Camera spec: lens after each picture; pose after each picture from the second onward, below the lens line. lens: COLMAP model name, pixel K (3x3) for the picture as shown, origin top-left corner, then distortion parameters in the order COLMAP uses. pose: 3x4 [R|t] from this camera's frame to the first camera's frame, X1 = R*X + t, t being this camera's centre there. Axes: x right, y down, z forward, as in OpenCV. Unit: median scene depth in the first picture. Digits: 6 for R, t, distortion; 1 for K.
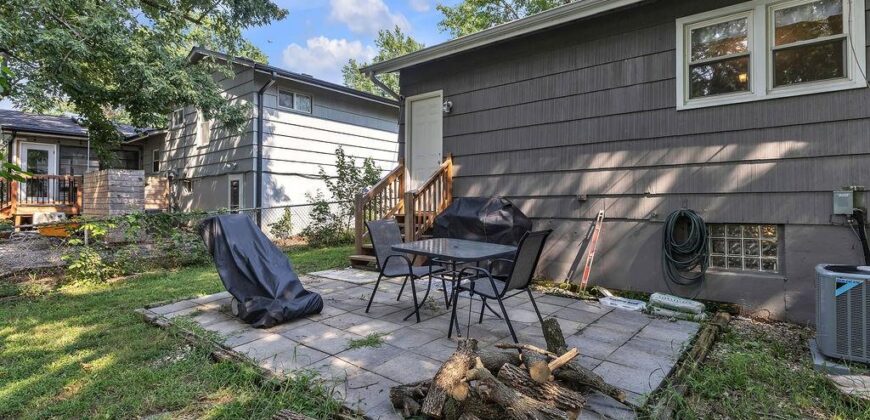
lens RADIAL K [[424.1, 0, 431.0], [0, 424.1, 203.8], [0, 0, 1]] dist [-0.000313, 0.000343]
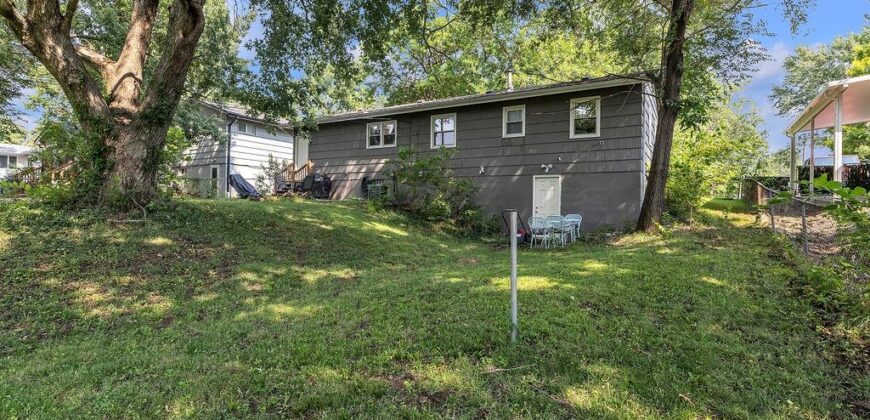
lens RADIAL K [[424.1, 0, 444.2], [0, 424.1, 210.0], [0, 0, 1]] dist [-0.000313, 0.000343]
pose [[0.987124, 0.015078, 0.159245, 0.393439], [-0.016411, 0.999840, 0.007057, 0.153198], [-0.159113, -0.009579, 0.987214, -1.562980]]
